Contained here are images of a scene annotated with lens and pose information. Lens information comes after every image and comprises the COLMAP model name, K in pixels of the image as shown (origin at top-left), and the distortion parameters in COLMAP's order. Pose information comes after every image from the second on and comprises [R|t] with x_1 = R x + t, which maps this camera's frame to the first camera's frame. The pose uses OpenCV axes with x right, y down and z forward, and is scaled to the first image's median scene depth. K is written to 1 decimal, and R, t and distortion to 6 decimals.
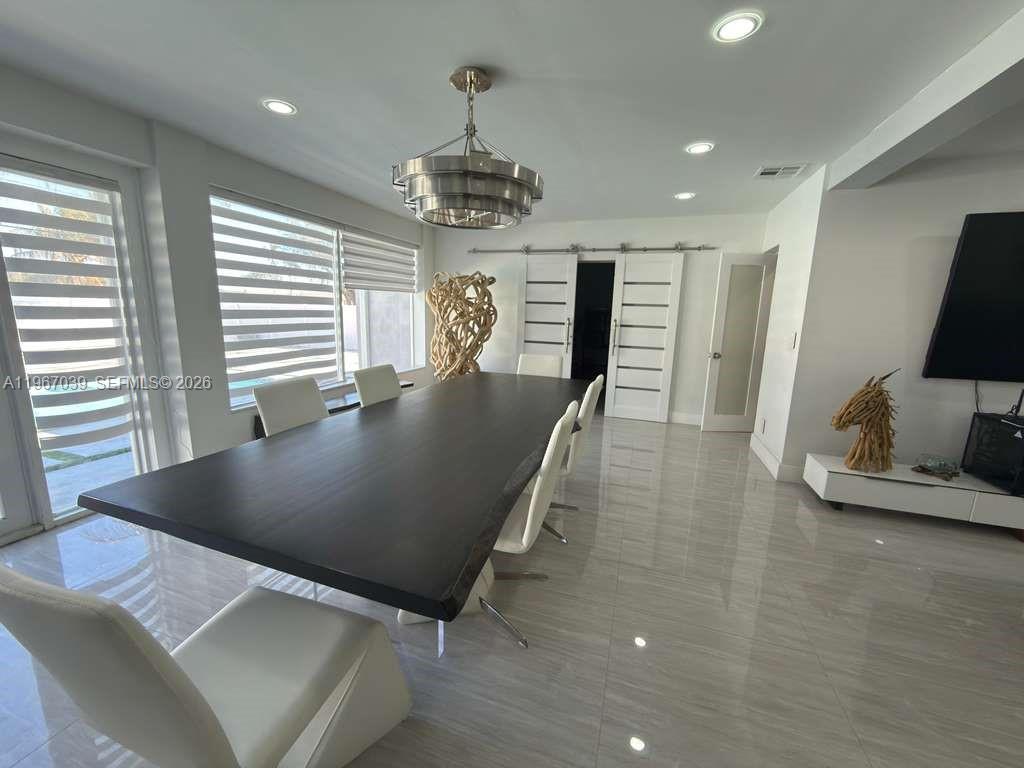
lens RADIAL K [[408.6, 0, 513.4], [0, 408.6, 383.8], [0, 0, 1]] dist [-0.000505, -0.000022]
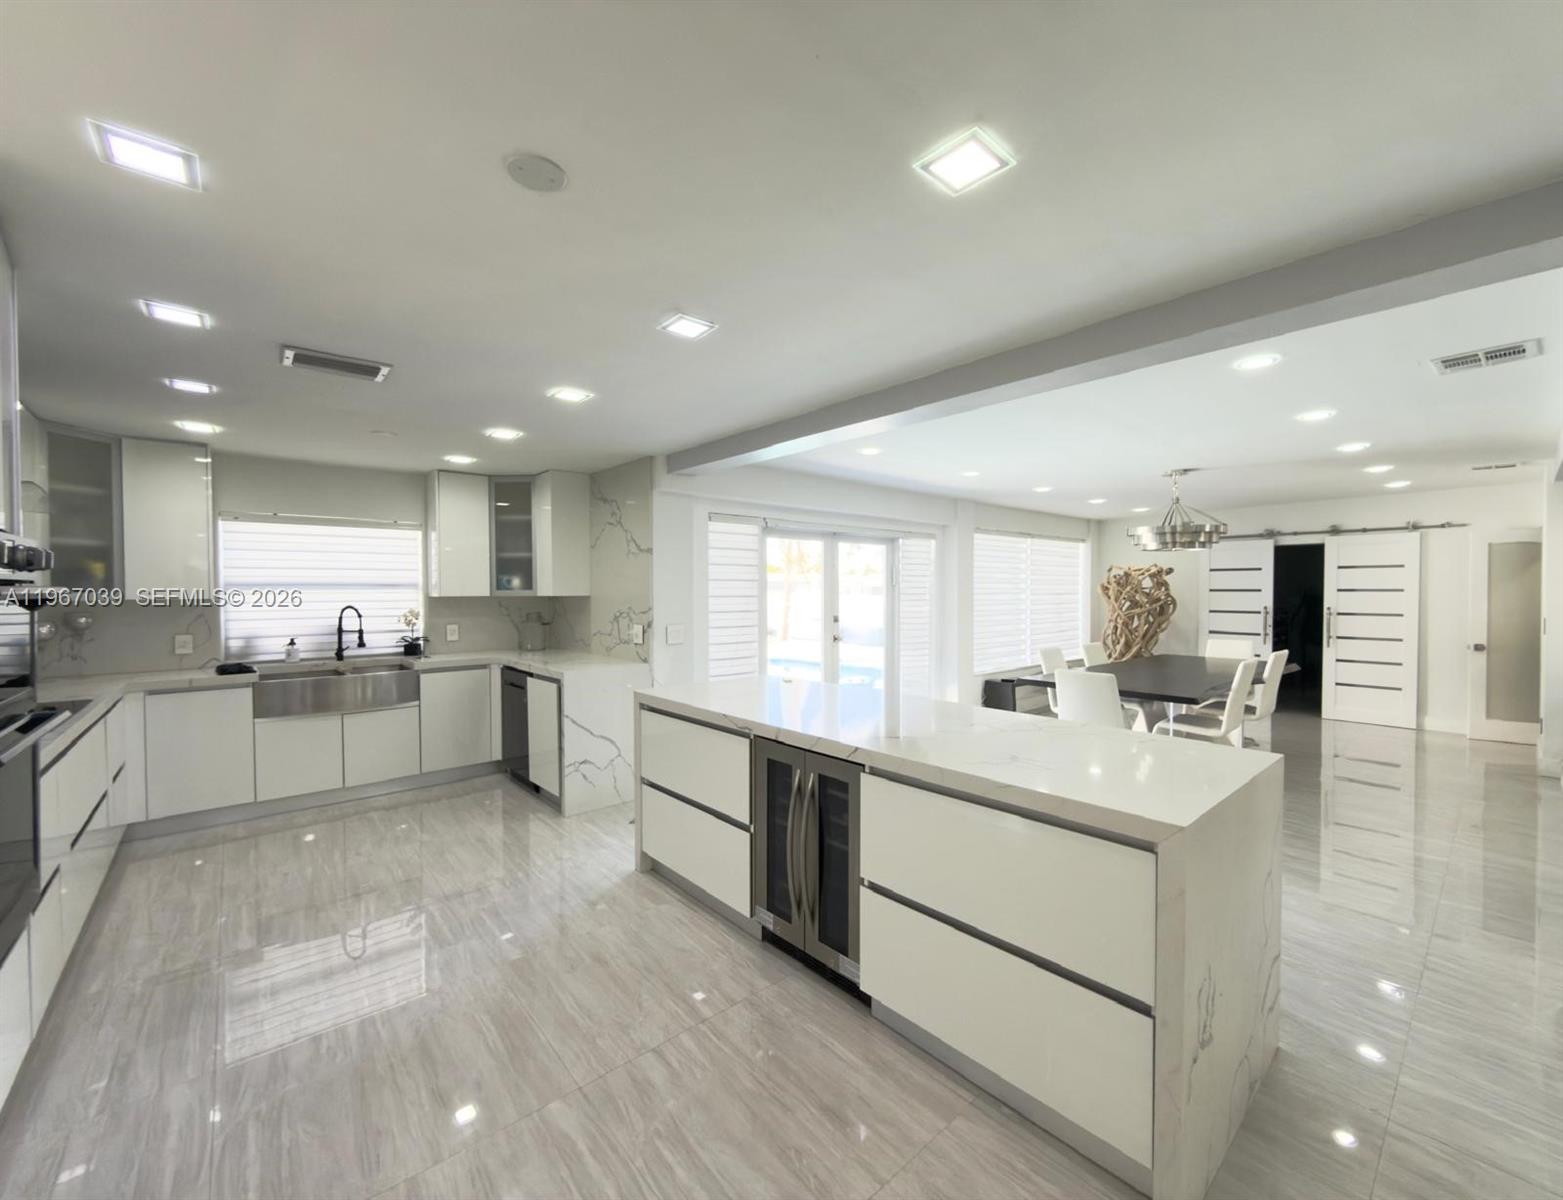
lens RADIAL K [[640.2, 0, 797.1], [0, 640.2, 603.1], [0, 0, 1]] dist [0.002548, -0.000029]
pose [[0.863461, -0.018528, -0.504075, -0.048719], [-0.065478, 0.986753, -0.148431, 0.121341], [0.500148, 0.161170, 0.850809, -0.793997]]
